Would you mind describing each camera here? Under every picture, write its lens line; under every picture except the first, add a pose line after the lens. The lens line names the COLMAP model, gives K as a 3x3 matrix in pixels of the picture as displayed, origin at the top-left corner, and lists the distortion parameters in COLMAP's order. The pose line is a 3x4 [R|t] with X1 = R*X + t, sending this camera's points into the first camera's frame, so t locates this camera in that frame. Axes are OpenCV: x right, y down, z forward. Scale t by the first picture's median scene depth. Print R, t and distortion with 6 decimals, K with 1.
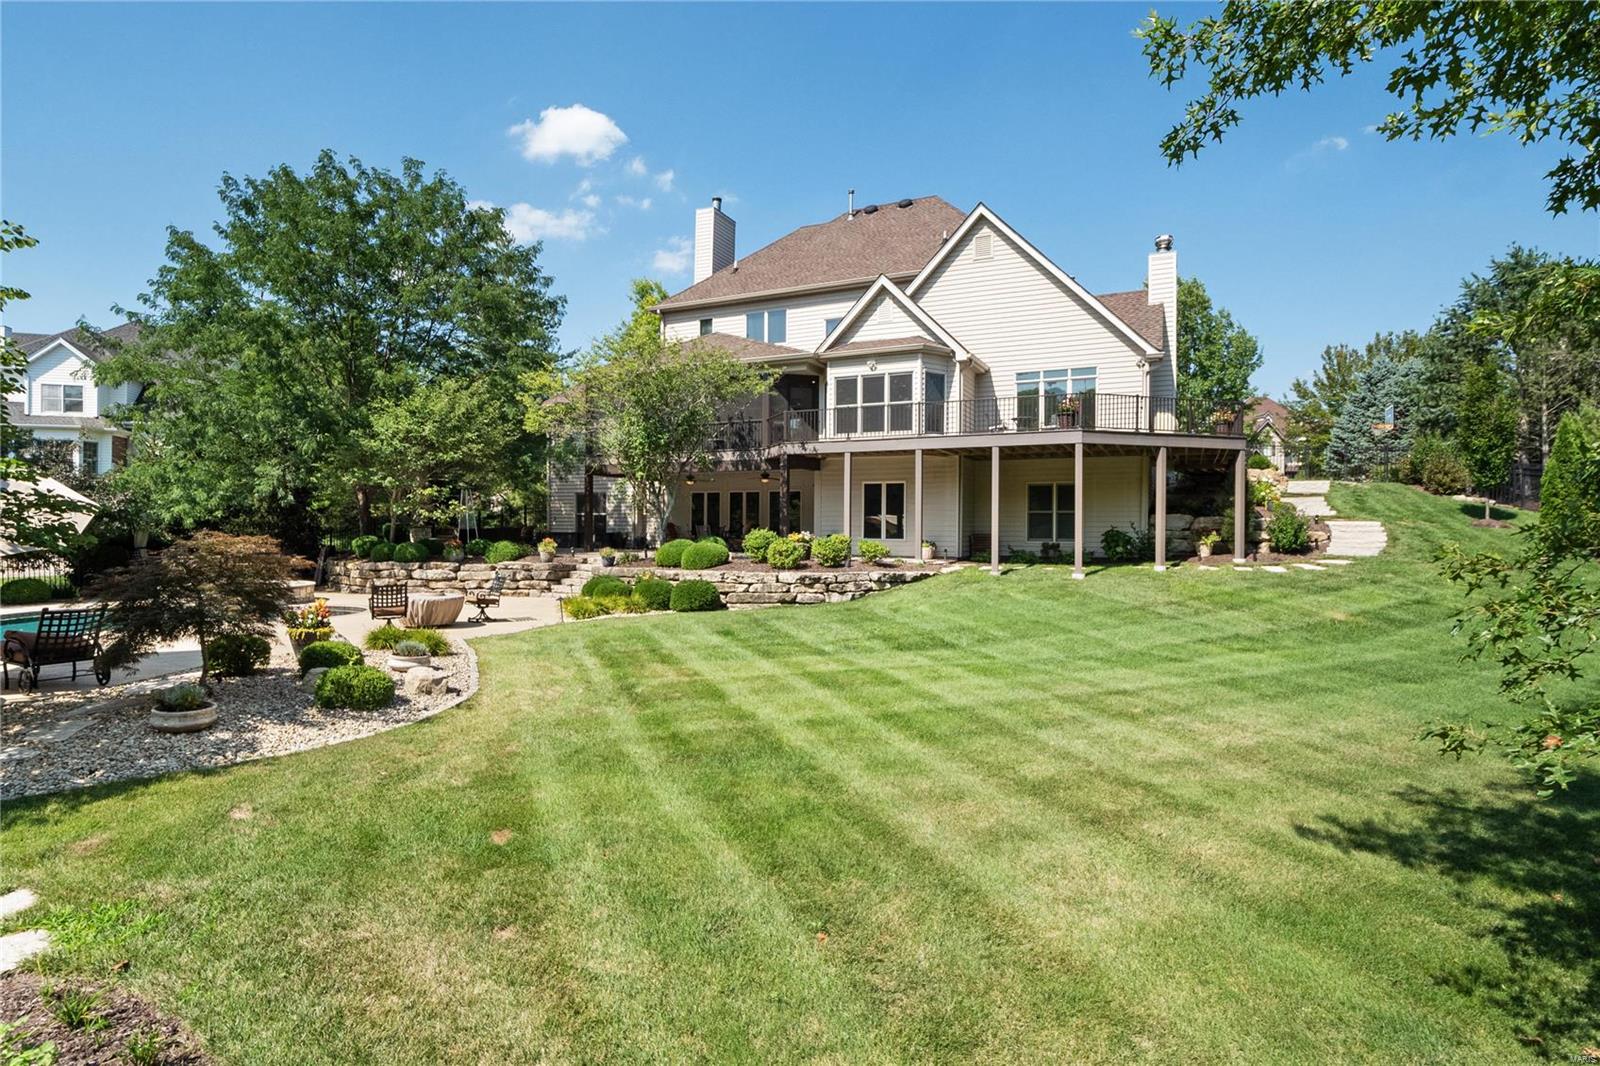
lens RADIAL K [[814.3, 0, 798.8], [0, 814.3, 533.7], [0, 0, 1]] dist [-0.012555, 0.001667]
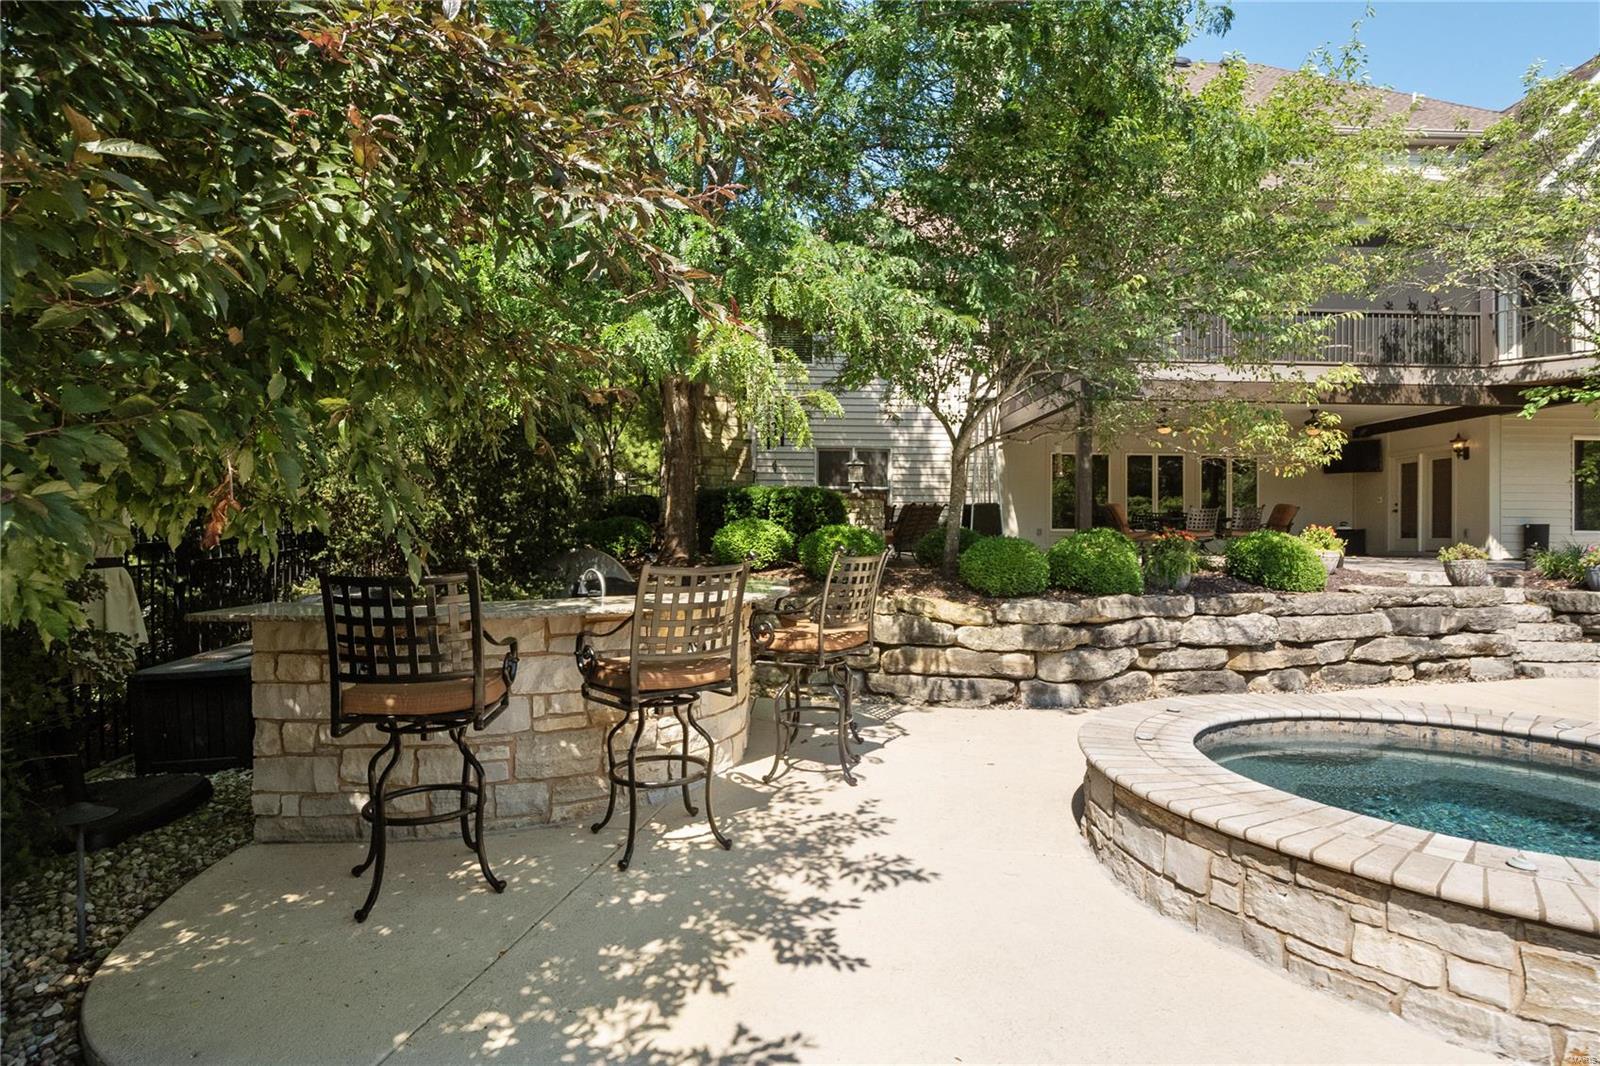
lens RADIAL K [[814.3, 0, 786.6], [0, 814.3, 531.8], [0, 0, 1]] dist [-0.012555, 0.001667]
pose [[0.896160, 0.004816, 0.443705, -0.723049], [-0.001752, 0.999972, -0.007314, 0.012065], [-0.443727, 0.005777, 0.896143, 0.738557]]
